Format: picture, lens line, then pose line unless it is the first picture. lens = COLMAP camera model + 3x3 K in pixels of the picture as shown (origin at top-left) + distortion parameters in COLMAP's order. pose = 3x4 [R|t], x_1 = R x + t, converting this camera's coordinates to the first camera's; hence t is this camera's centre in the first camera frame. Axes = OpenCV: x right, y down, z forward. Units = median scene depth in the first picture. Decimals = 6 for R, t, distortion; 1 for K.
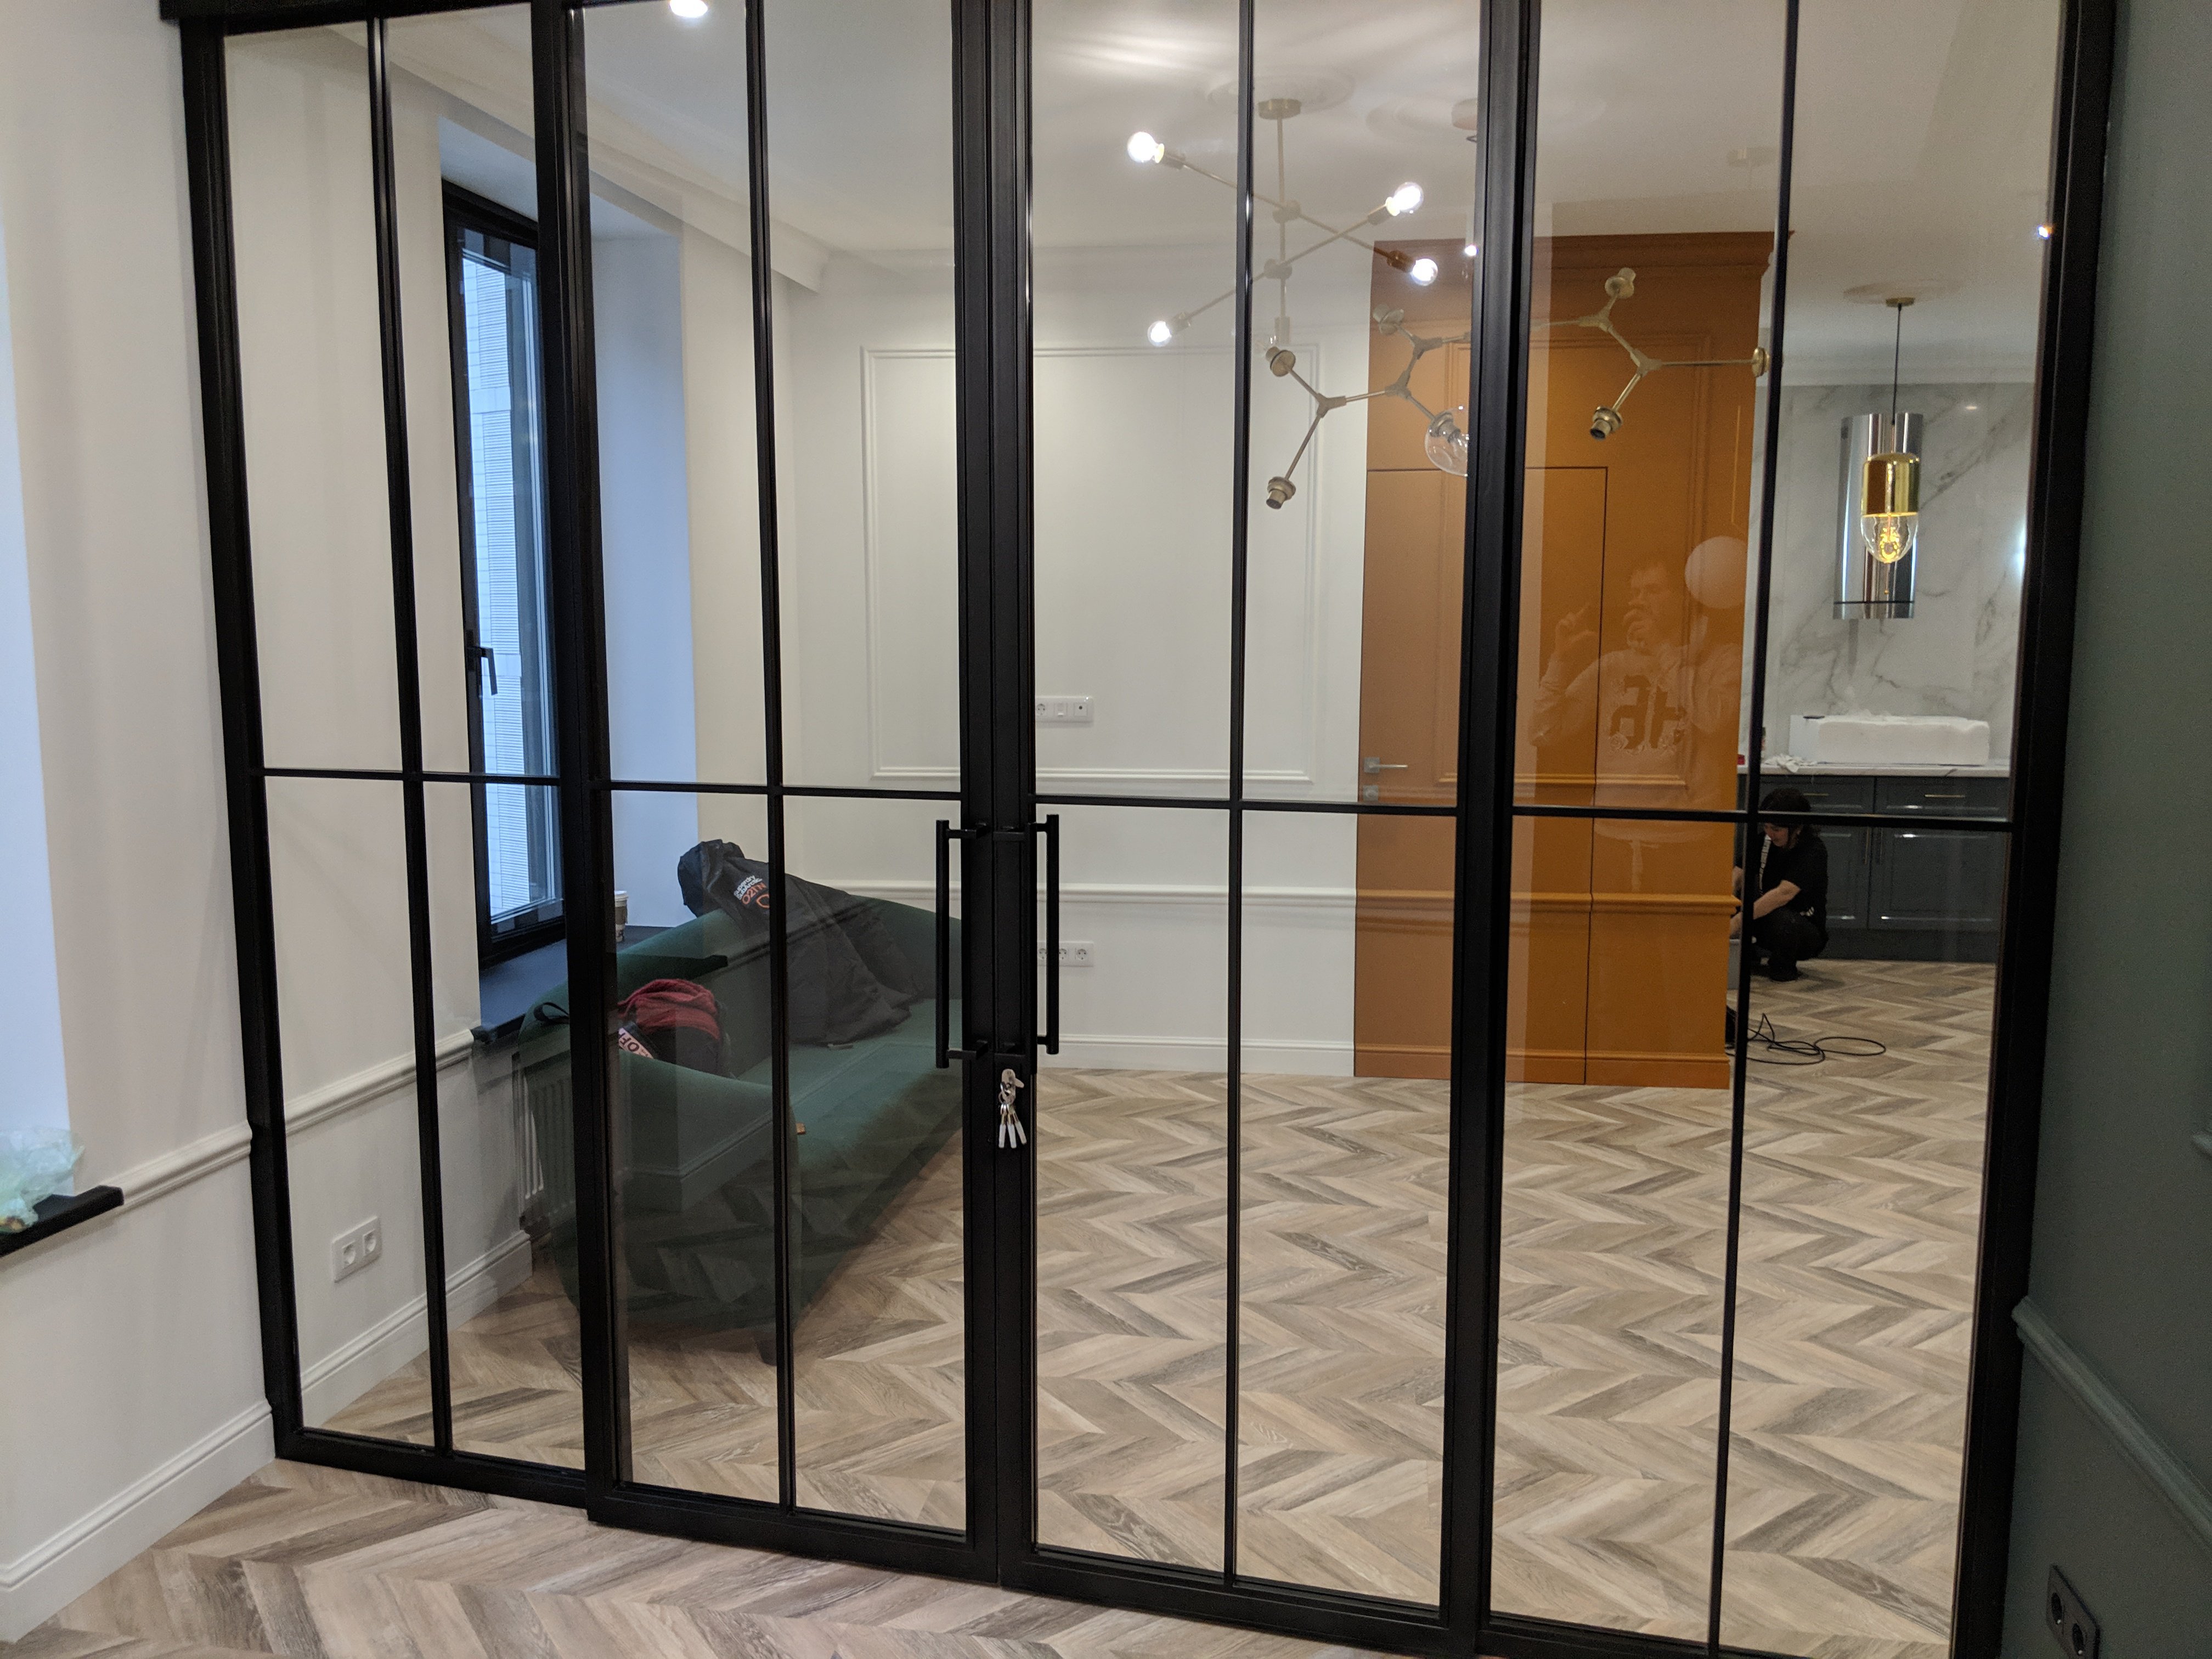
lens RADIAL K [[1757.1, 0, 1111.0], [0, 1757.1, 824.1], [0, 0, 1]] dist [0.009509, -0.074735]
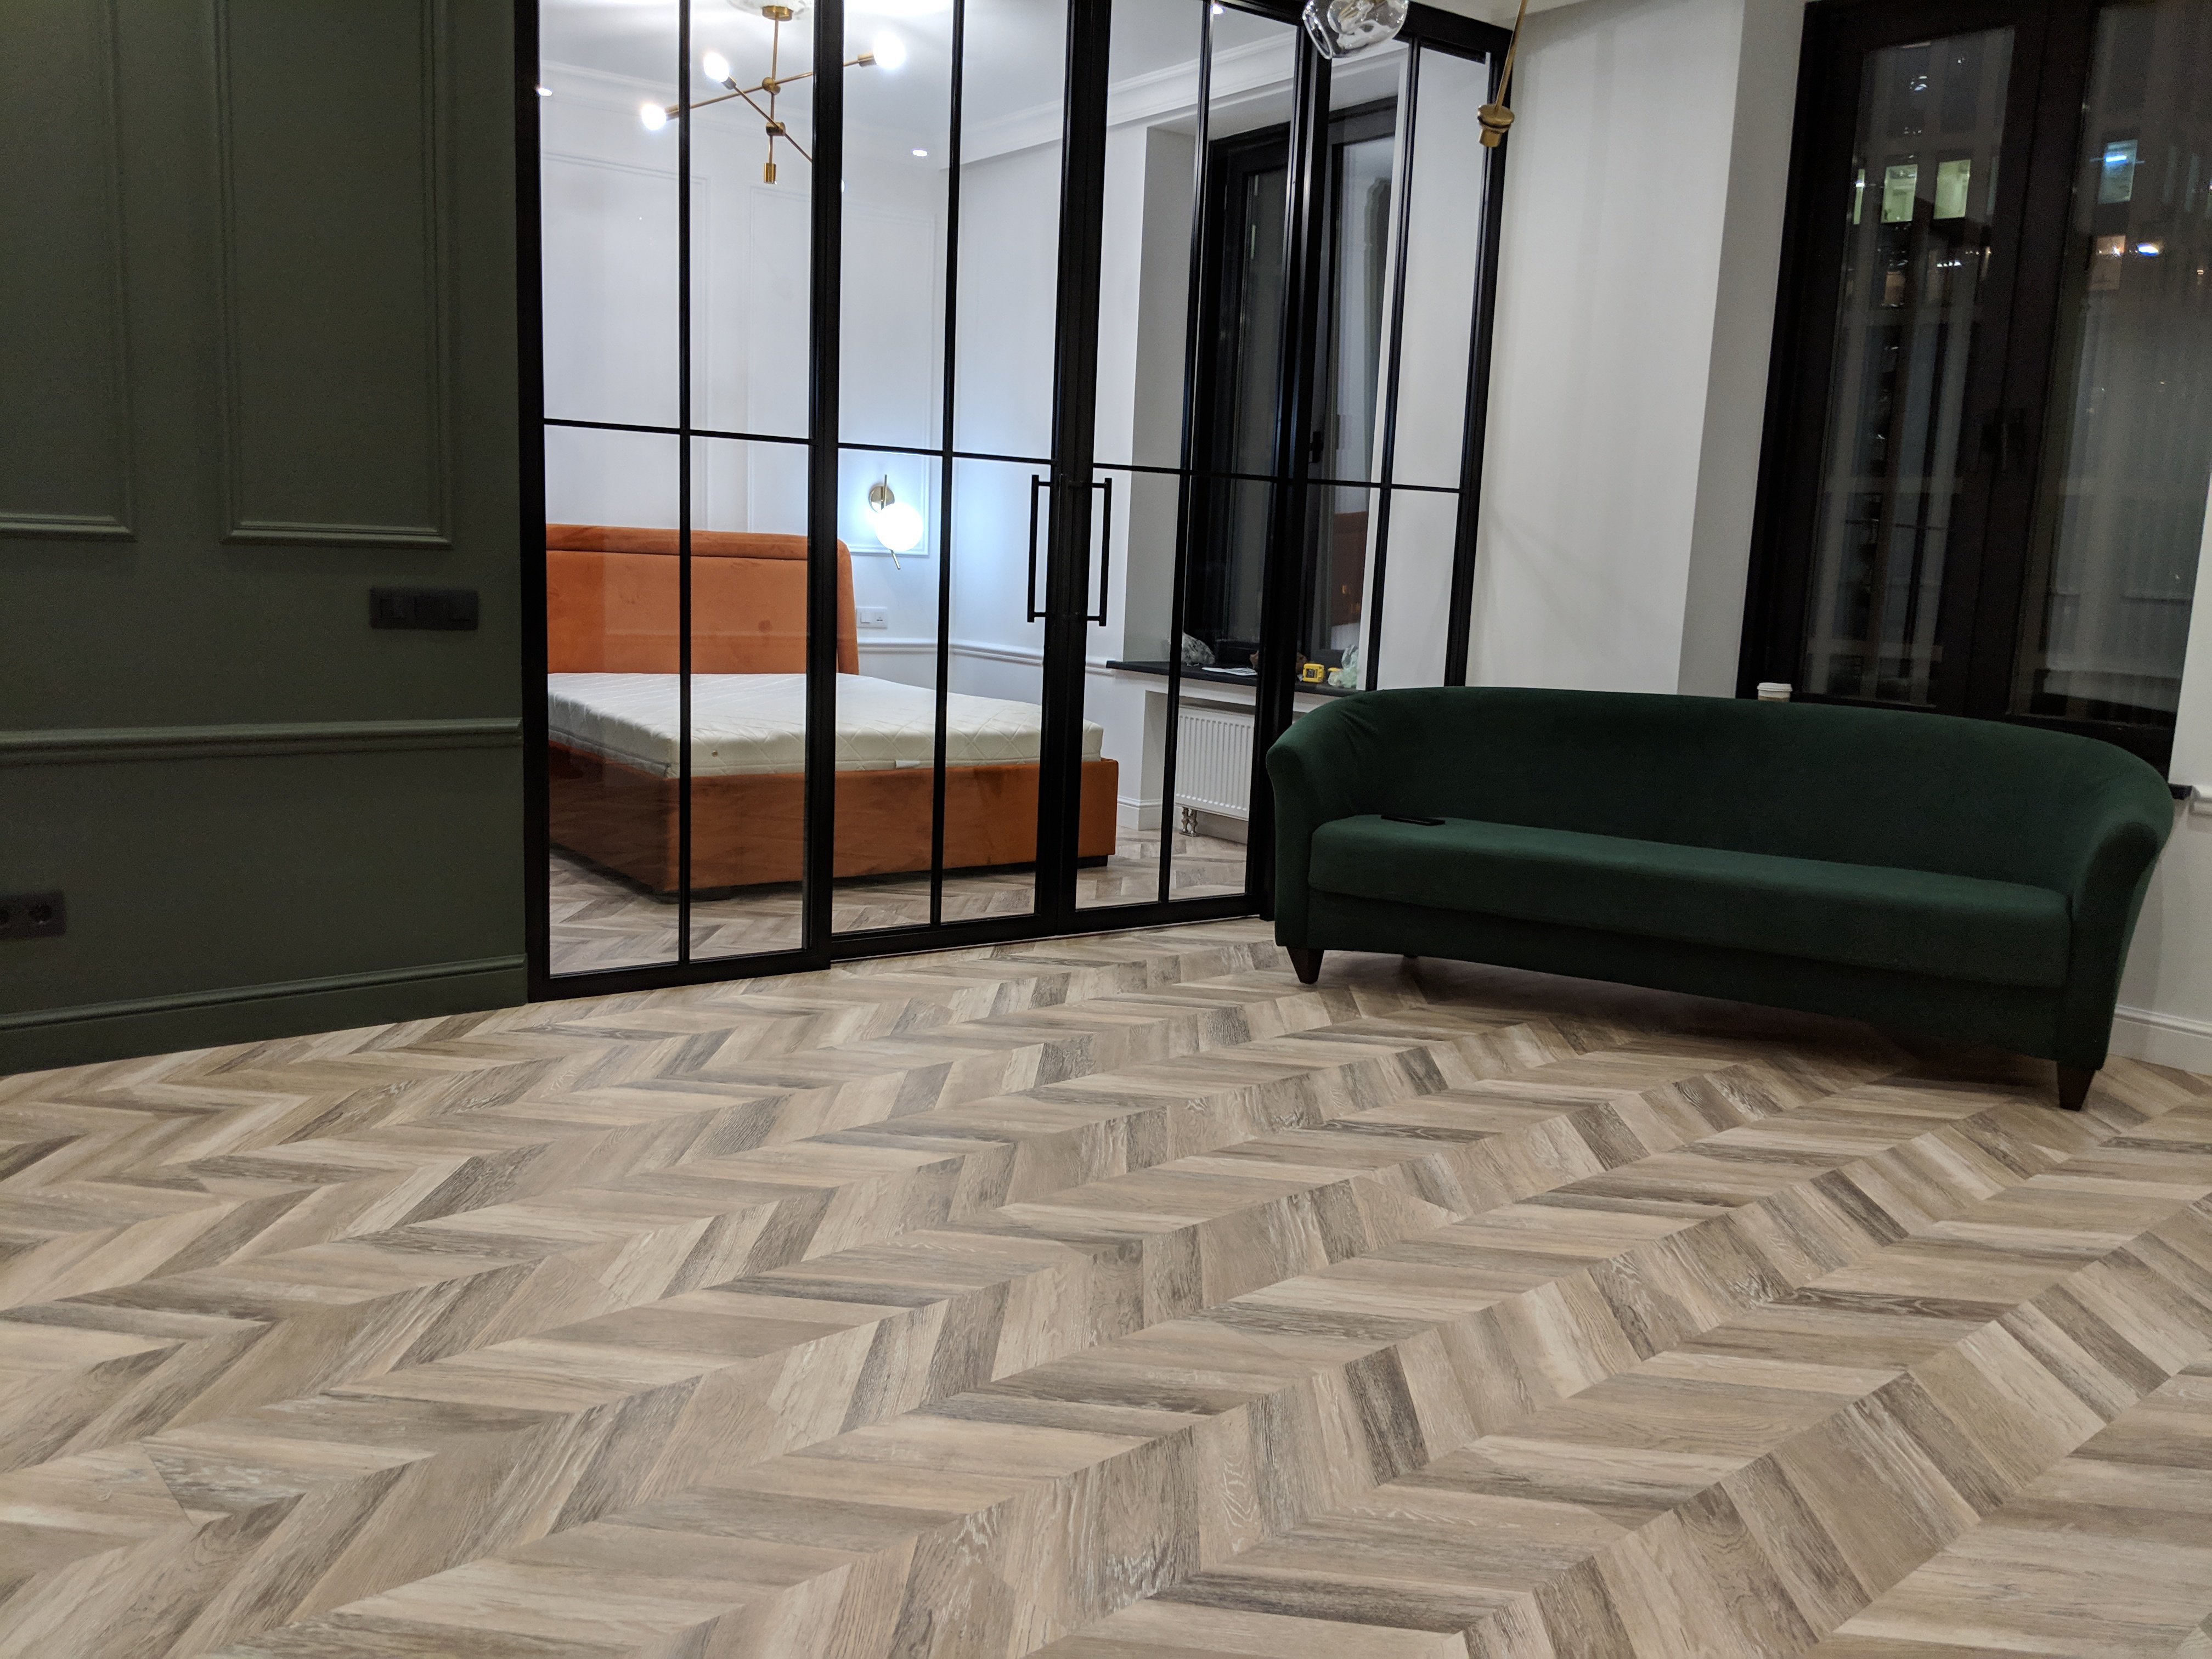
lens RADIAL K [[1757.1, 0, 1095.3], [0, 1757.1, 828.6], [0, 0, 1]] dist [0.009509, -0.074735]
pose [[-0.645859, 0.082813, -0.758952, 0.658255], [-0.141205, 0.963991, 0.225349, -0.034915], [0.750285, 0.252711, -0.610909, 1.117522]]
